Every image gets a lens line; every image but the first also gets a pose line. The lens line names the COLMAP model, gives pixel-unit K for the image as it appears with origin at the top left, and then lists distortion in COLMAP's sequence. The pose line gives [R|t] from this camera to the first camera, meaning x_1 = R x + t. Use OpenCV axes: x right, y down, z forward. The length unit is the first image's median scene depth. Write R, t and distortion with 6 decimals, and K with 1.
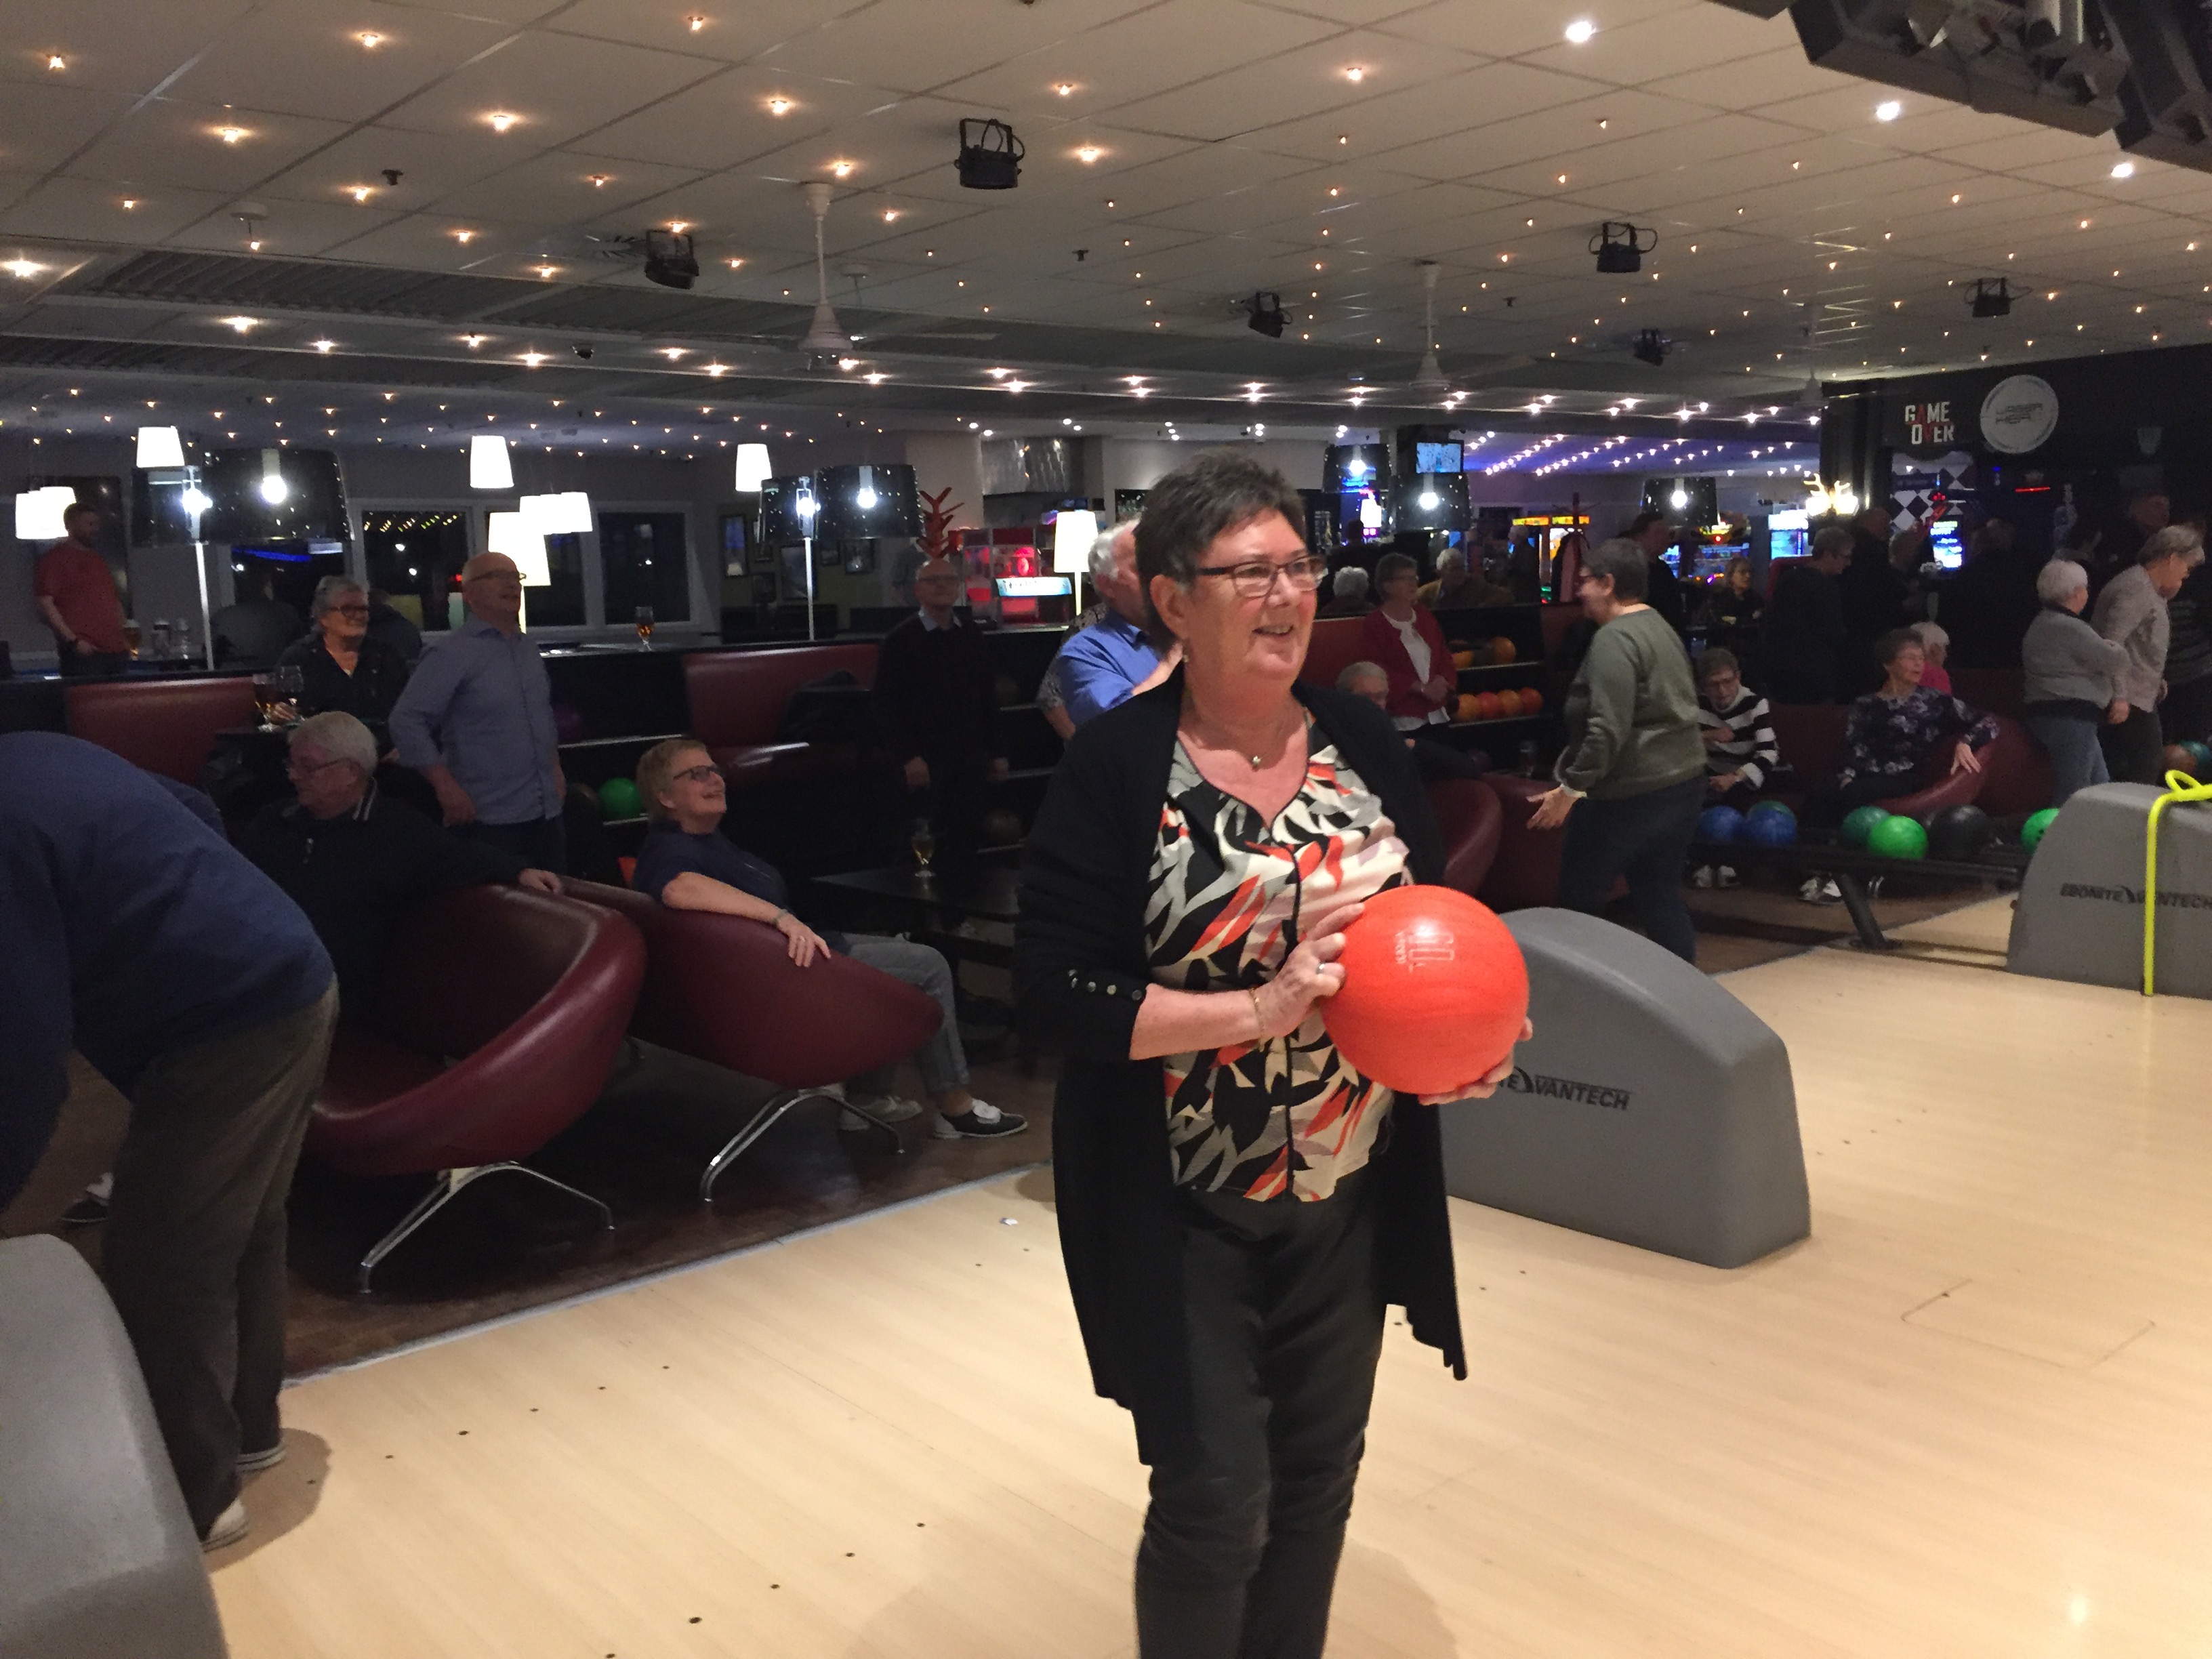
lens RADIAL K [[1883.3, 0, 1068.0], [0, 1883.3, 837.4], [0, 0, 1]] dist [0.080647, -0.114799]
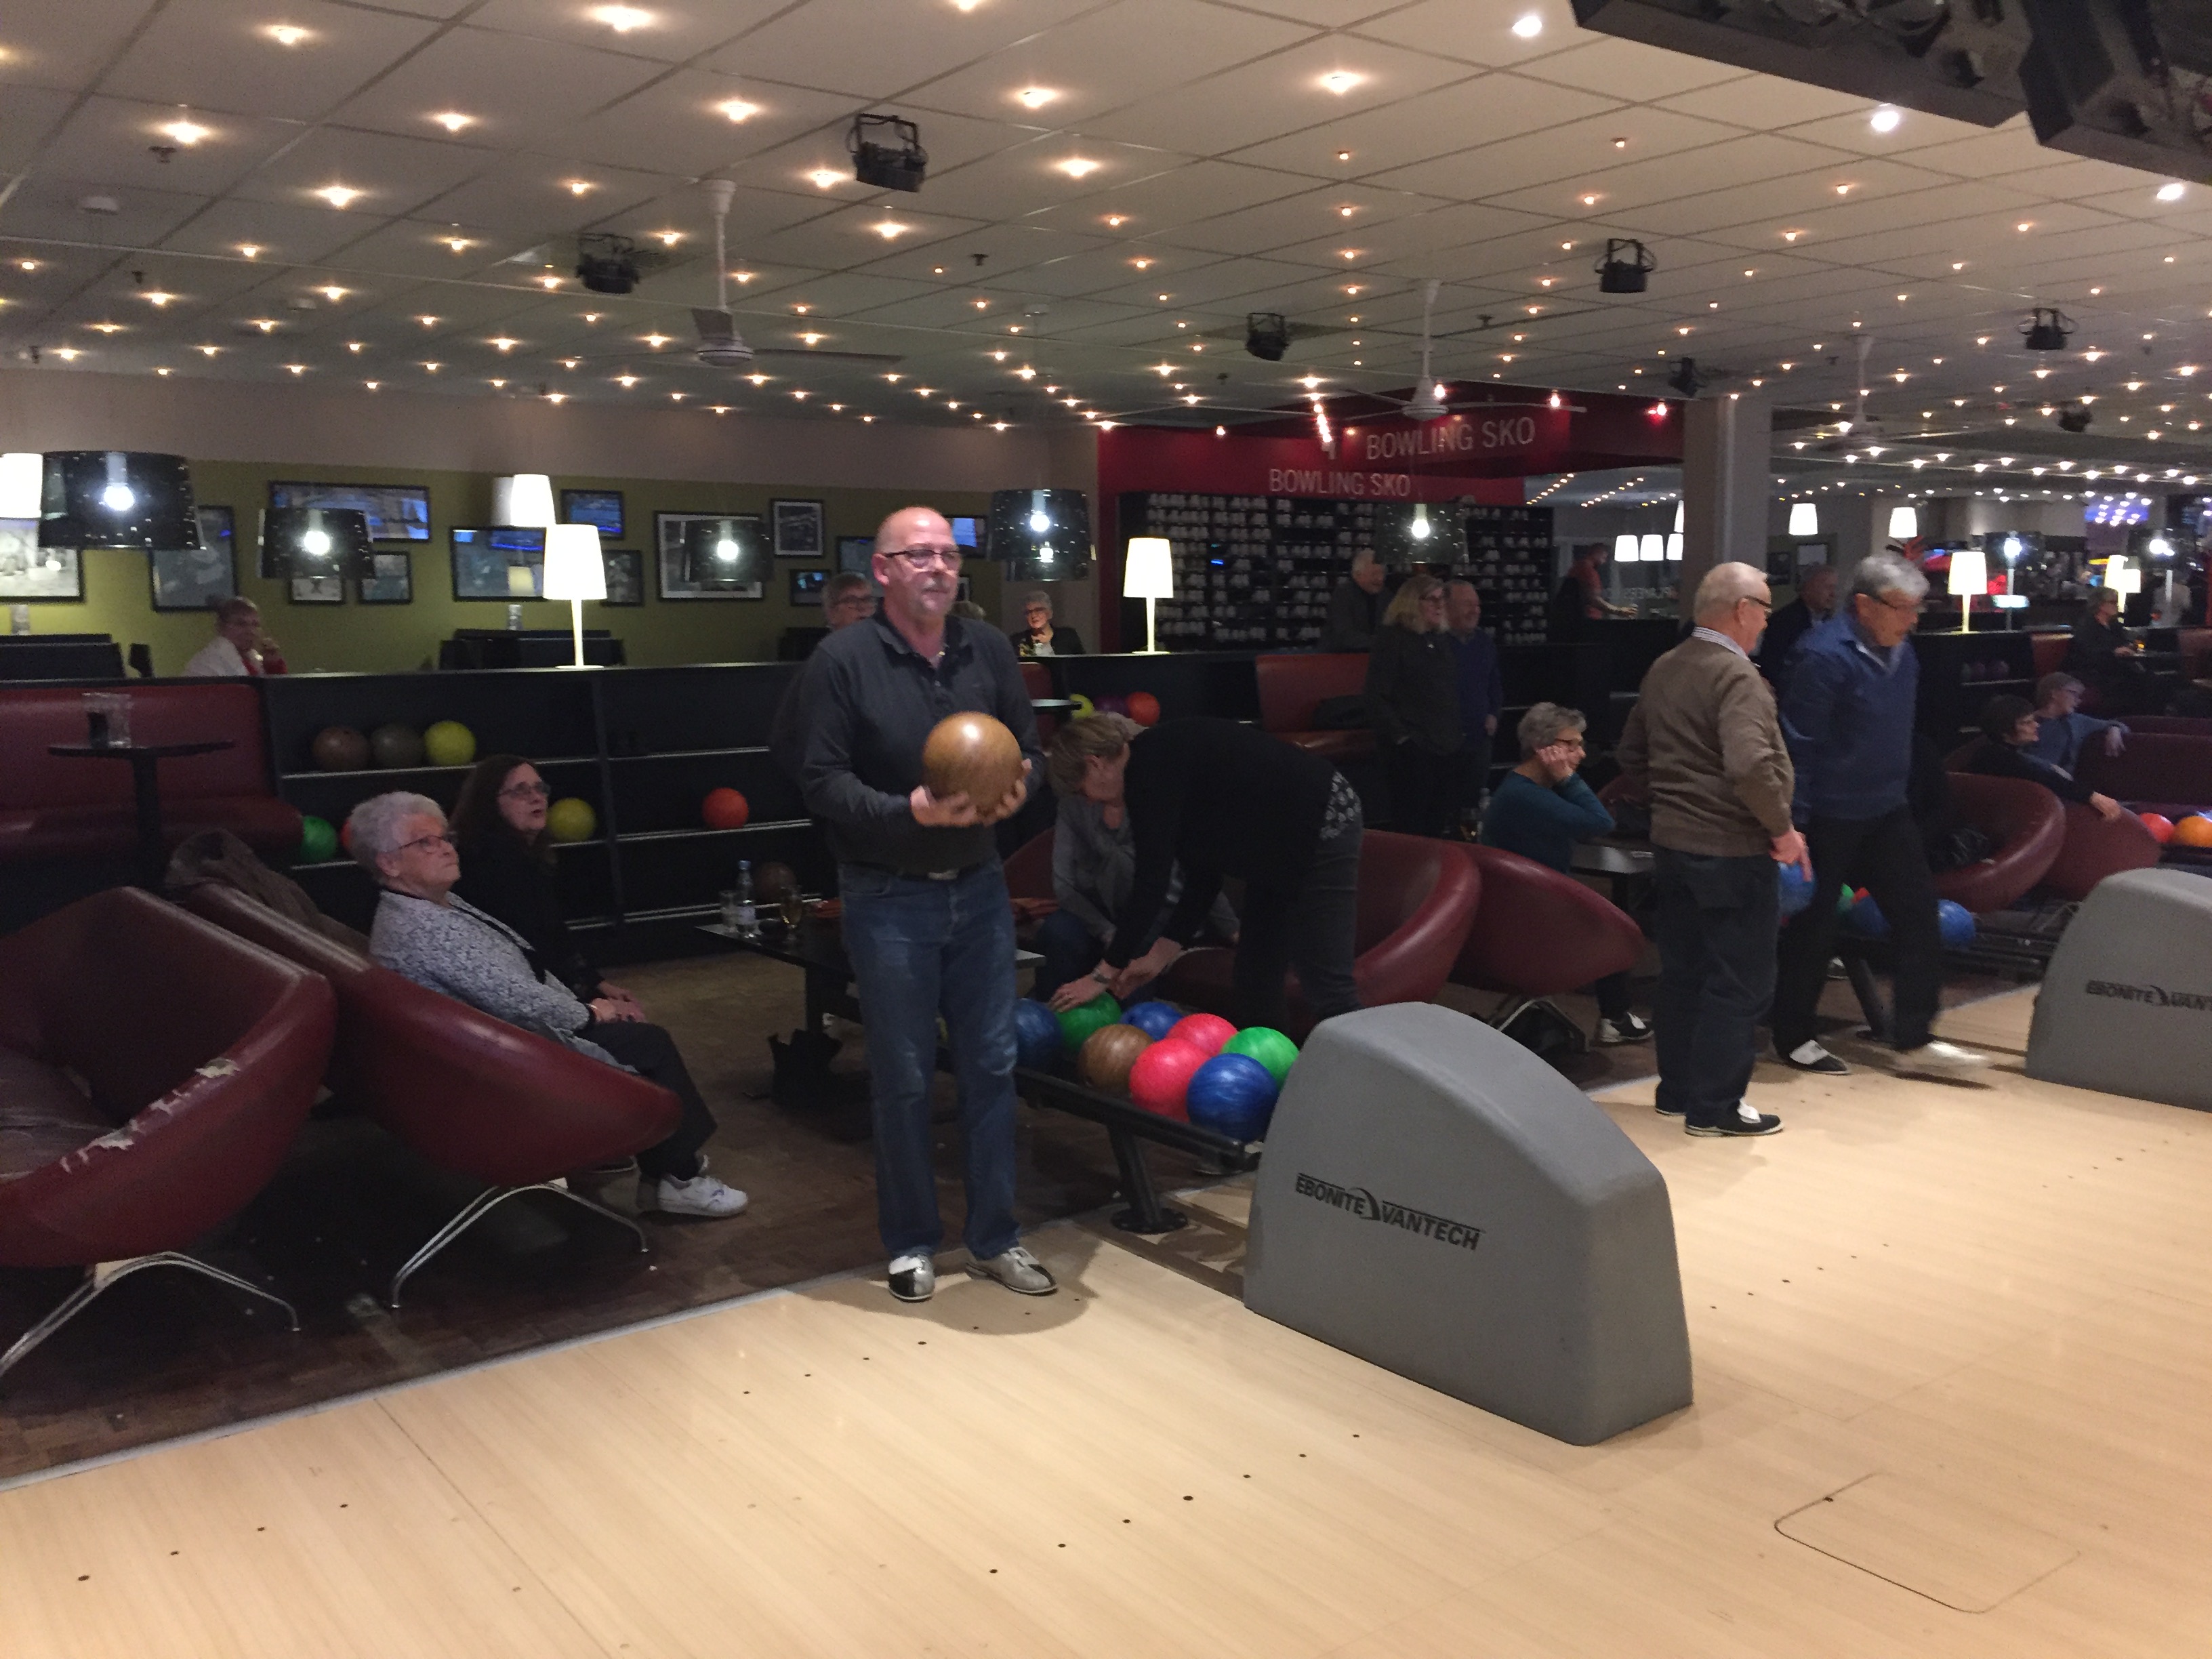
lens RADIAL K [[1840.1, 0, 1100.7], [0, 1840.1, 798.7], [0, 0, 1]] dist [0.070949, -0.124691]
pose [[0.997179, 0.034810, -0.066504, 0.170225], [-0.036583, 0.999002, -0.025634, -0.032344], [0.065545, 0.027995, 0.997457, 0.143963]]
